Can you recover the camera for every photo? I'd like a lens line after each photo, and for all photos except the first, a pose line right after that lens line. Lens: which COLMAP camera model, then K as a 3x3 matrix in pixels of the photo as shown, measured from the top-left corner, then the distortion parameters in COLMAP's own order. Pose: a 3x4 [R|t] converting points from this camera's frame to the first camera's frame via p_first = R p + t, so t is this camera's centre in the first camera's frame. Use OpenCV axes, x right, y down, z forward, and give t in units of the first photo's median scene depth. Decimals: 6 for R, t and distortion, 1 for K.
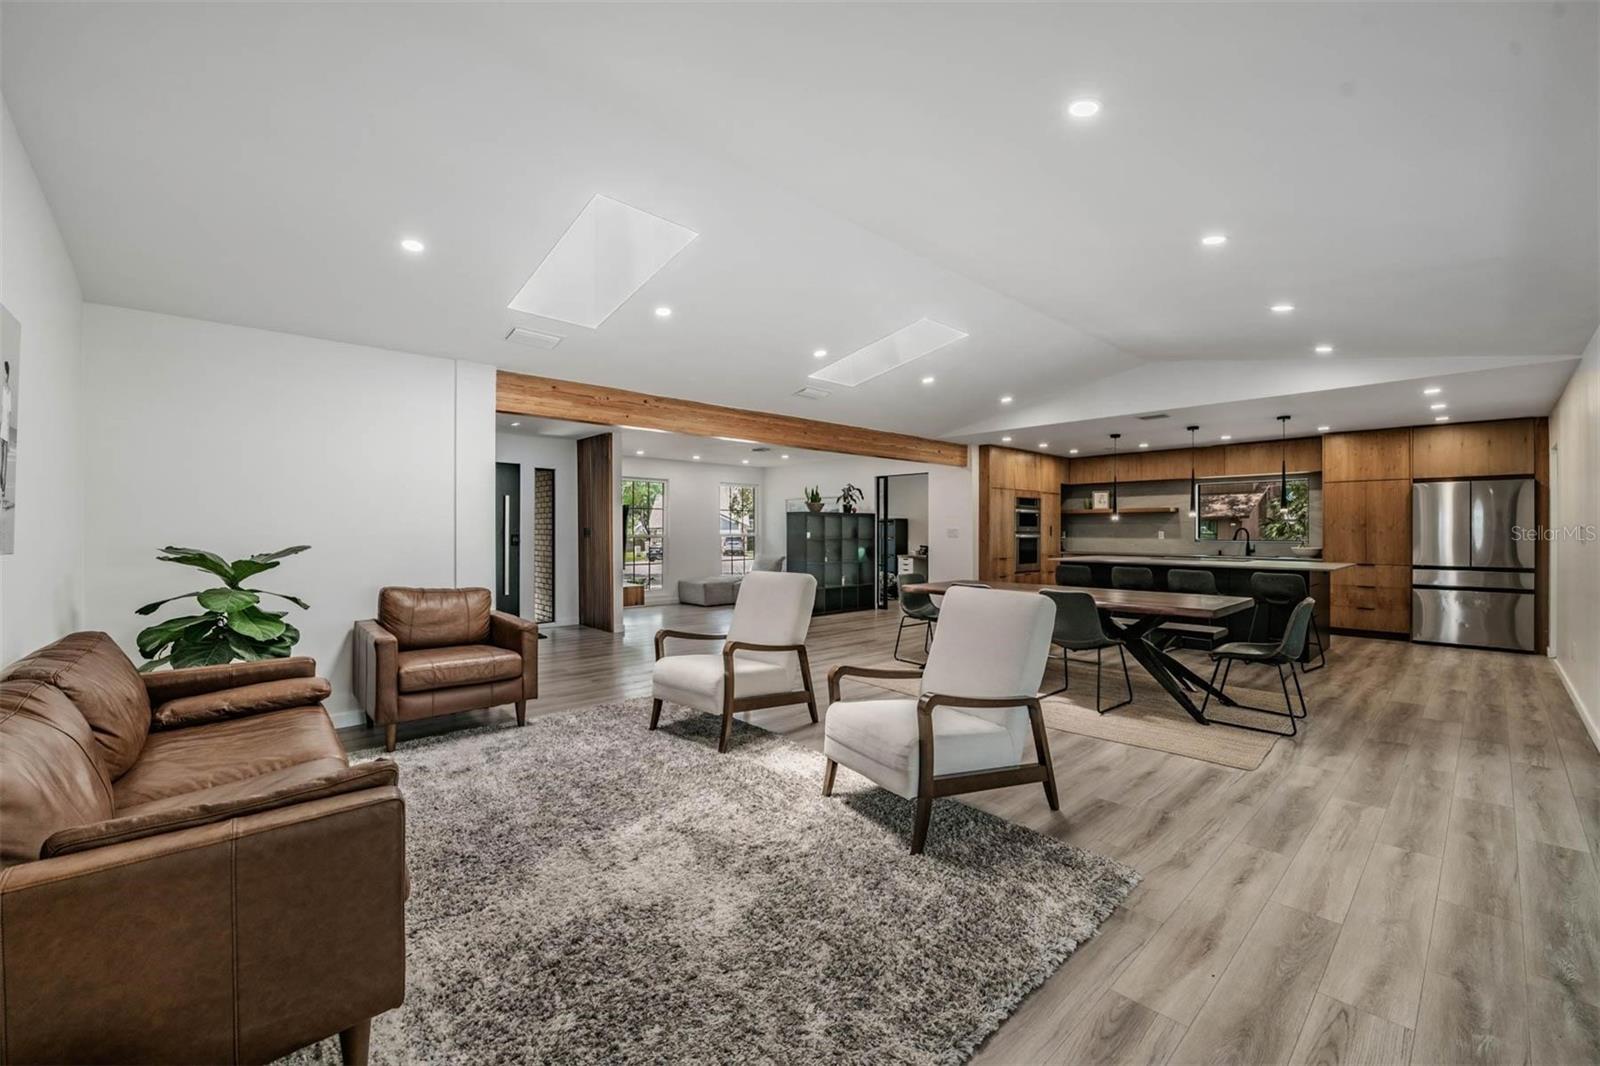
lens RADIAL K [[627.8, 0, 797.4], [0, 627.8, 533.5], [0, 0, 1]] dist [-0.005710, -0.003846]
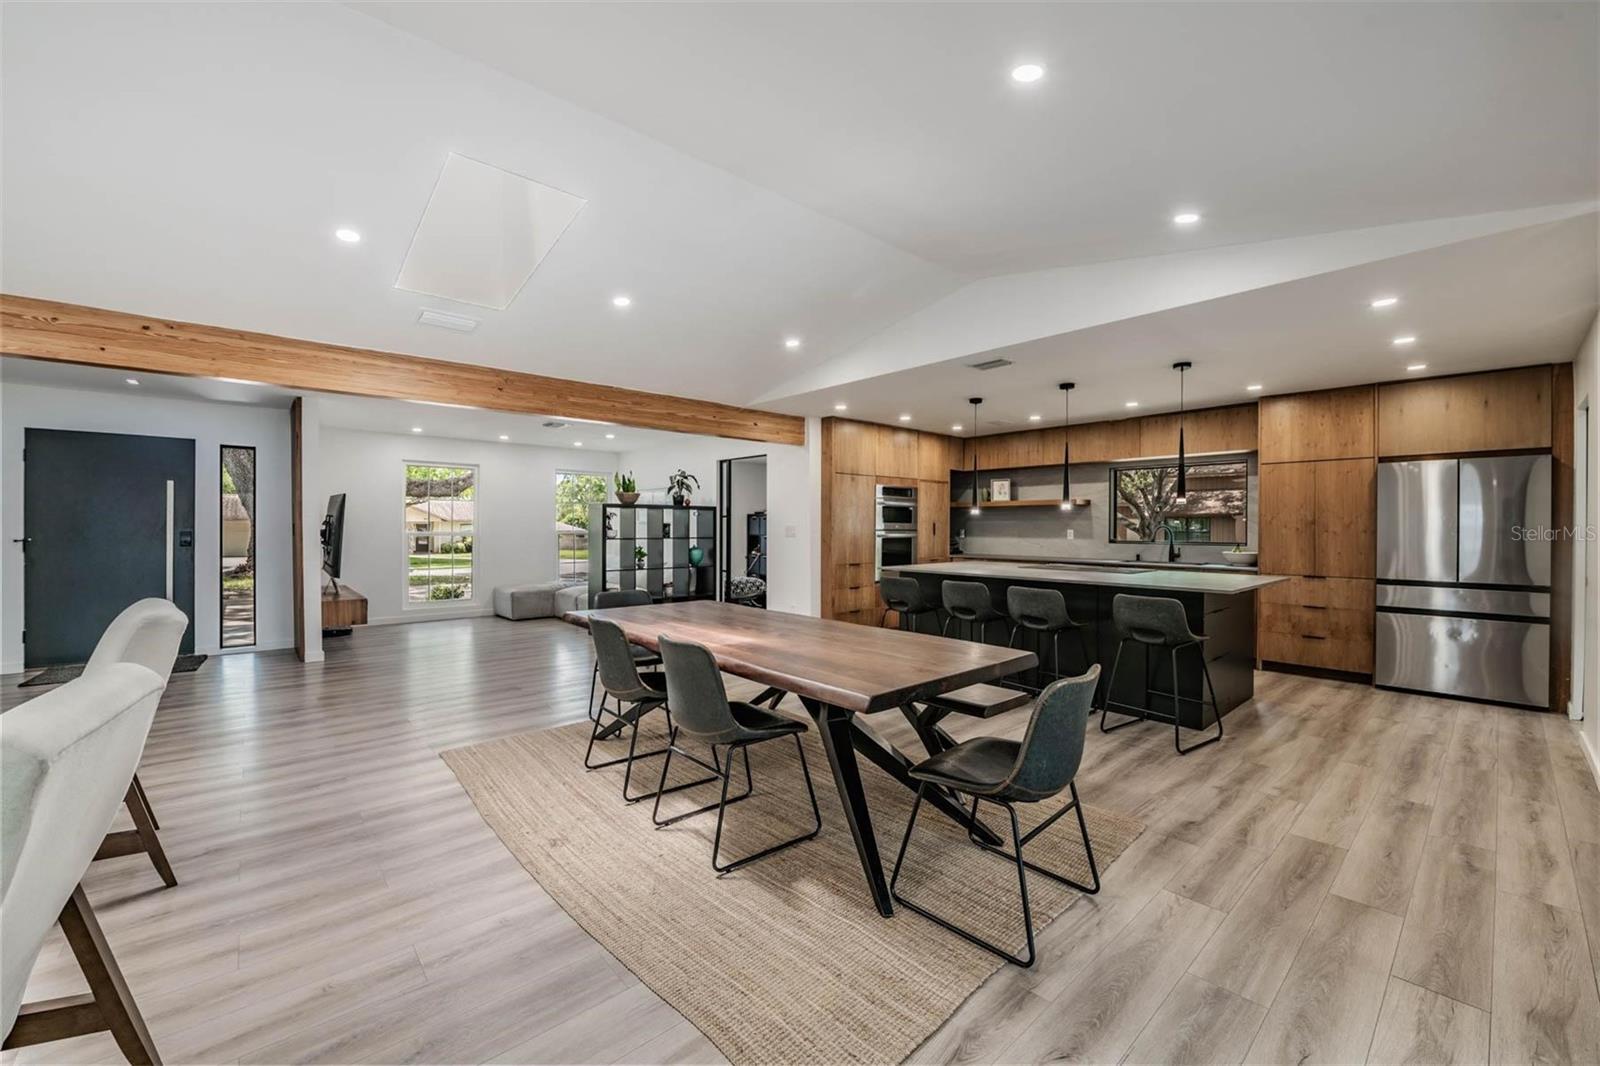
lens RADIAL K [[627.8, 0, 797.4], [0, 627.8, 533.5], [0, 0, 1]] dist [-0.005710, -0.003846]
pose [[0.999953, 0.002517, -0.009389, 0.322194], [-0.002469, 0.999984, 0.005142, -0.002608], [0.009402, -0.005118, 0.999943, 0.272614]]
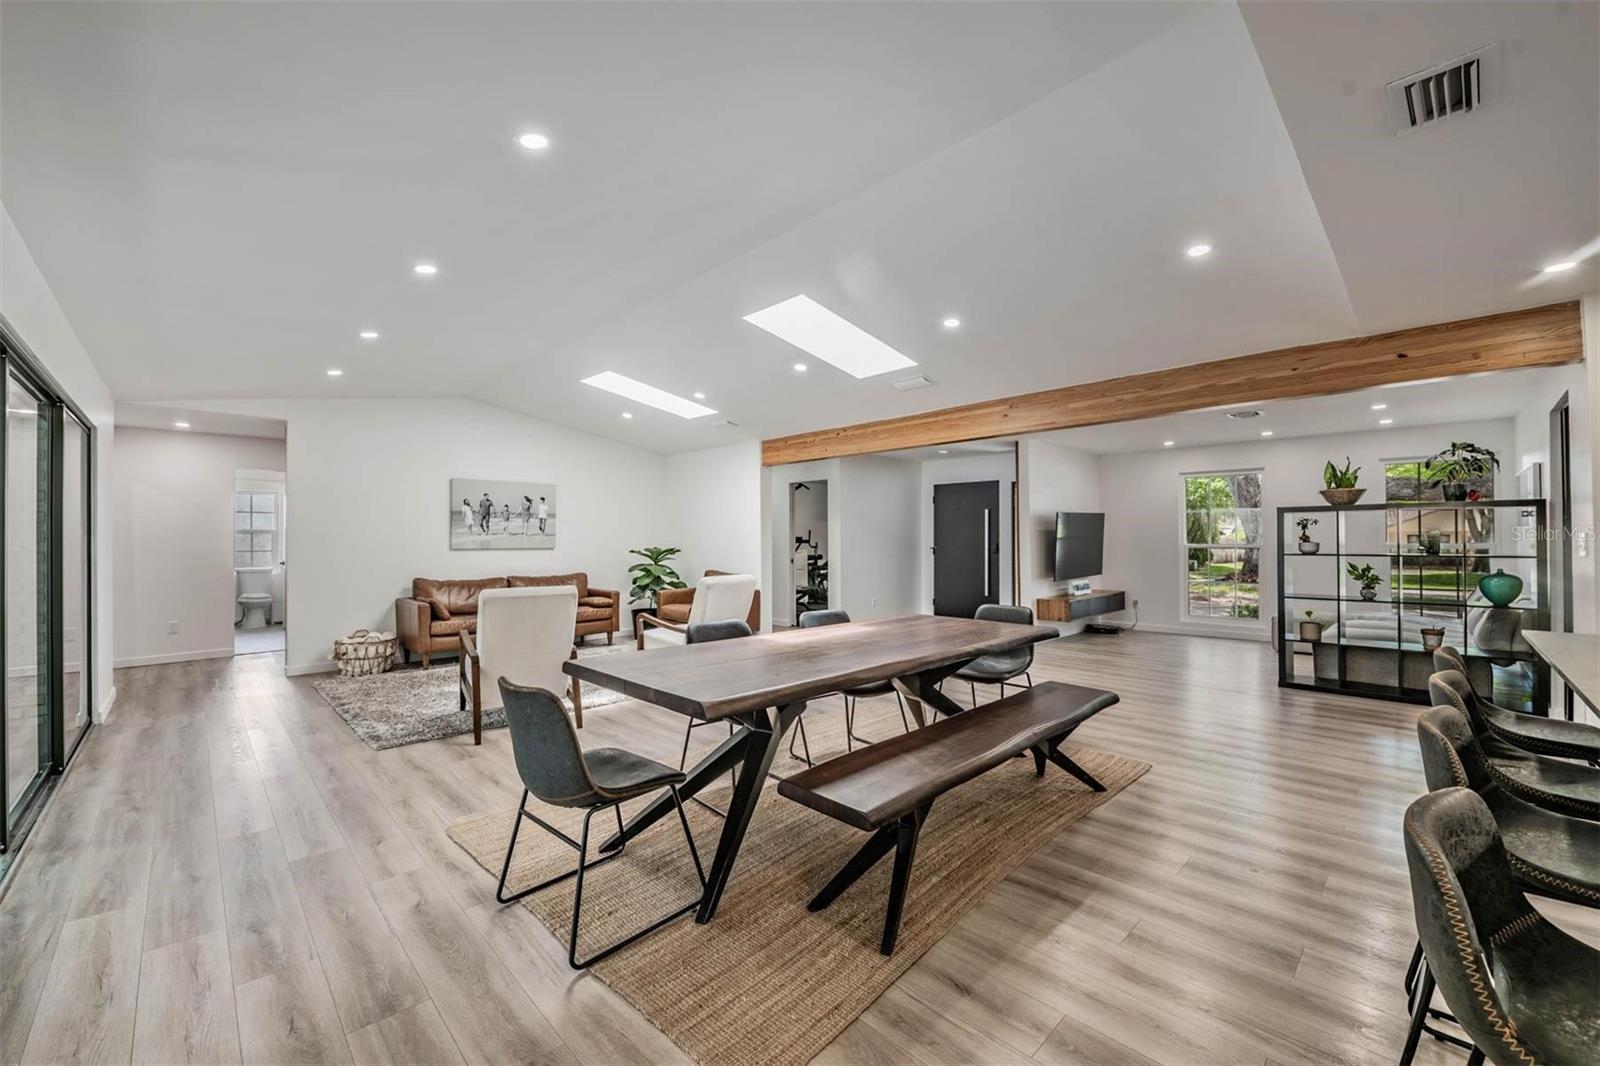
lens RADIAL K [[627.8, 0, 797.4], [0, 627.8, 533.5], [0, 0, 1]] dist [-0.005710, -0.003846]
pose [[0.044201, -0.009959, -0.998973, 0.713824], [-0.001525, 0.999948, -0.010036, -0.004494], [0.999022, 0.001967, 0.044183, 0.643148]]
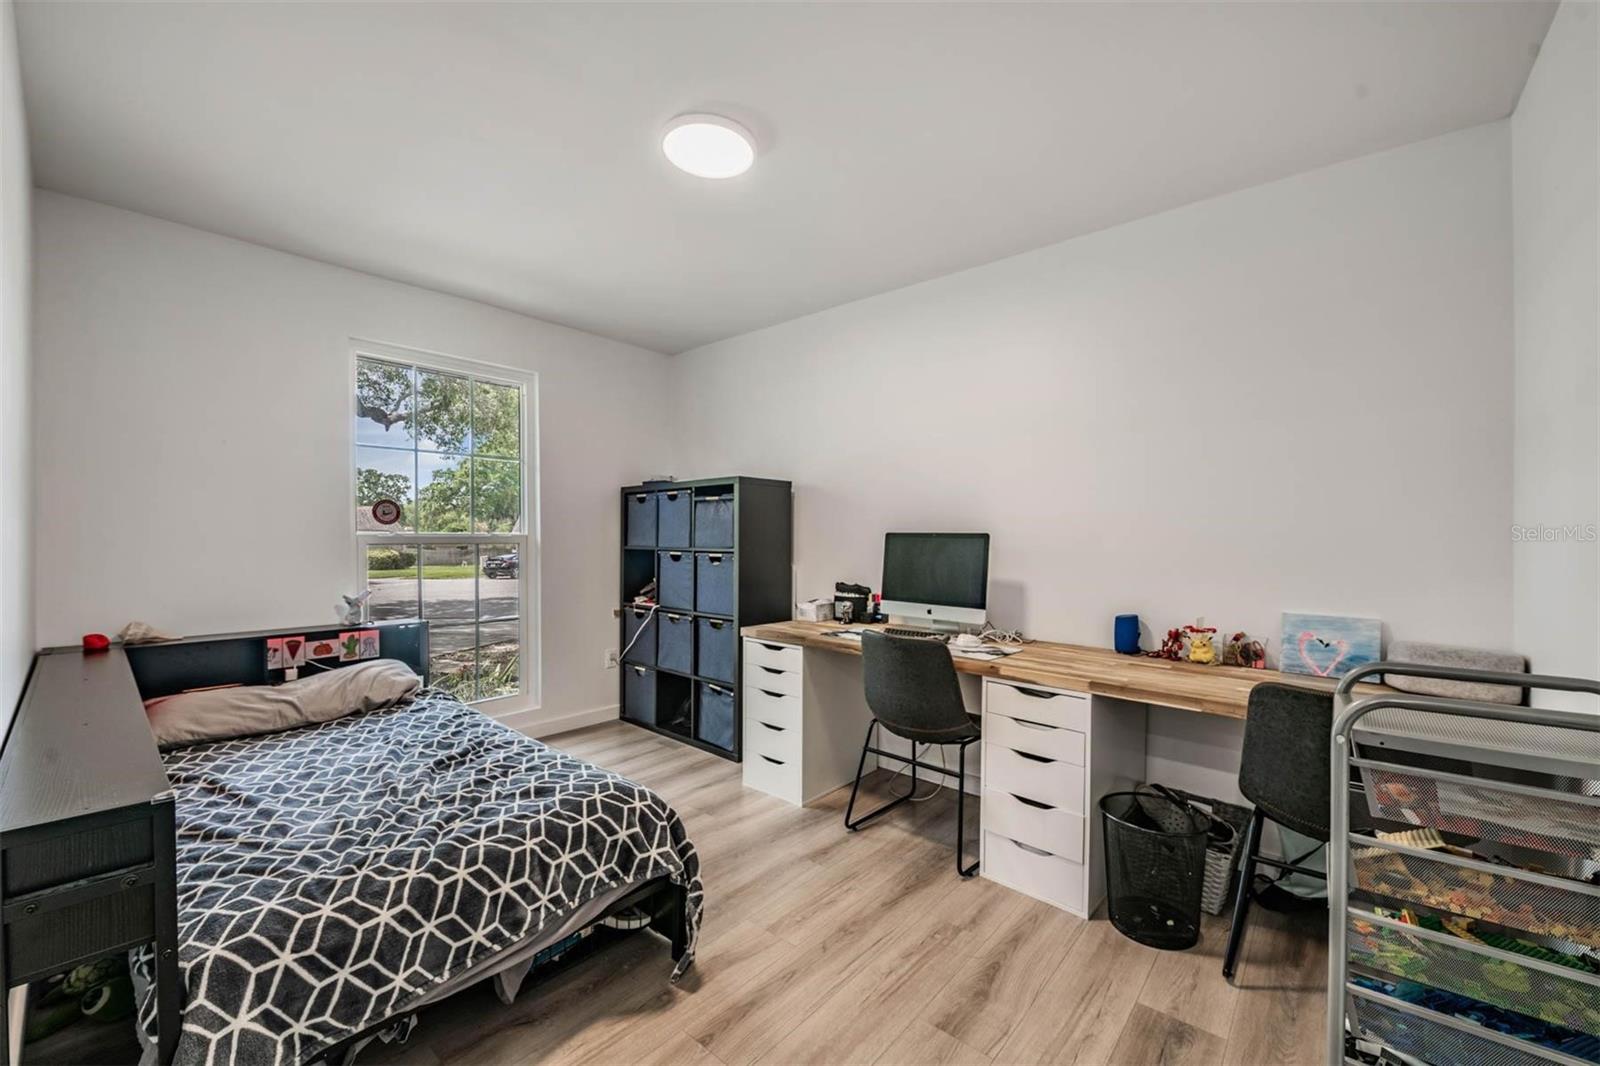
lens RADIAL K [[627.8, 0, 797.4], [0, 627.8, 533.5], [0, 0, 1]] dist [-0.005710, -0.003846]
pose [[0.991919, 0.001837, 0.126856, 0.260662], [-0.000251, 0.999922, -0.012524, 0.003192], [-0.126869, 0.012391, 0.991842, 1.323655]]
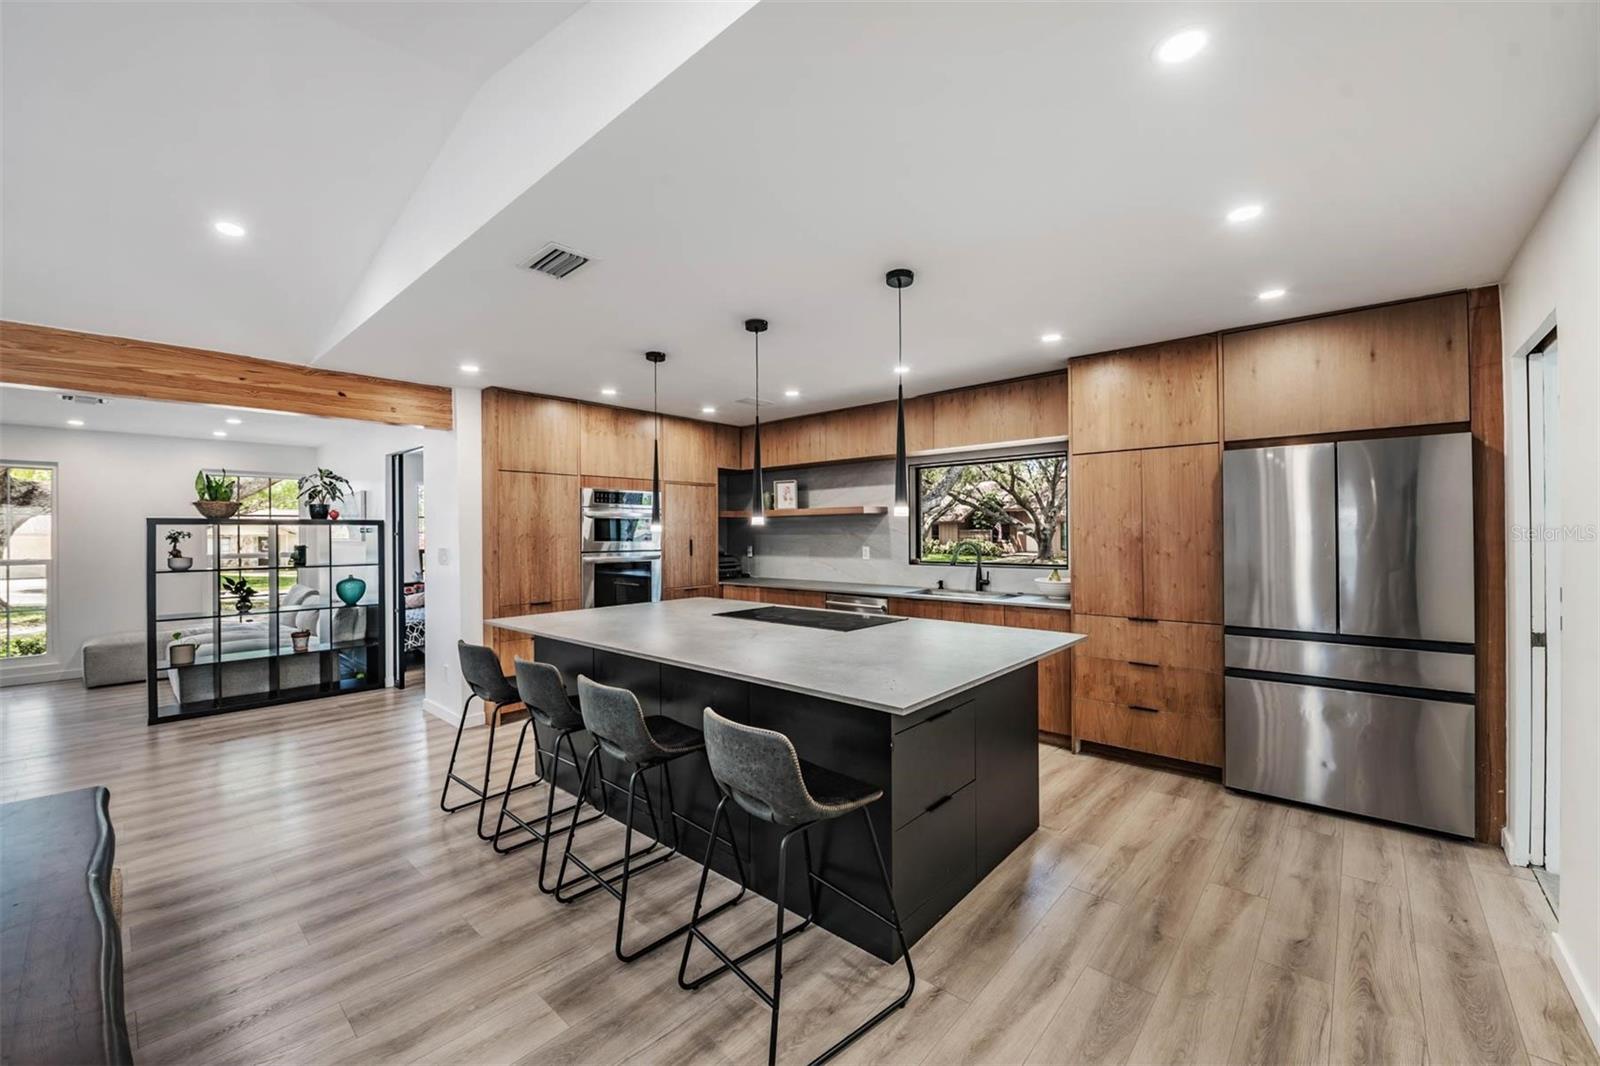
lens RADIAL K [[627.8, 0, 797.4], [0, 627.8, 533.5], [0, 0, 1]] dist [-0.005710, -0.003846]
pose [[0.994226, -0.009106, 0.106924, 0.596135], [0.009644, 0.999943, -0.004513, -0.018564], [-0.106877, 0.005519, 0.994257, 0.544011]]
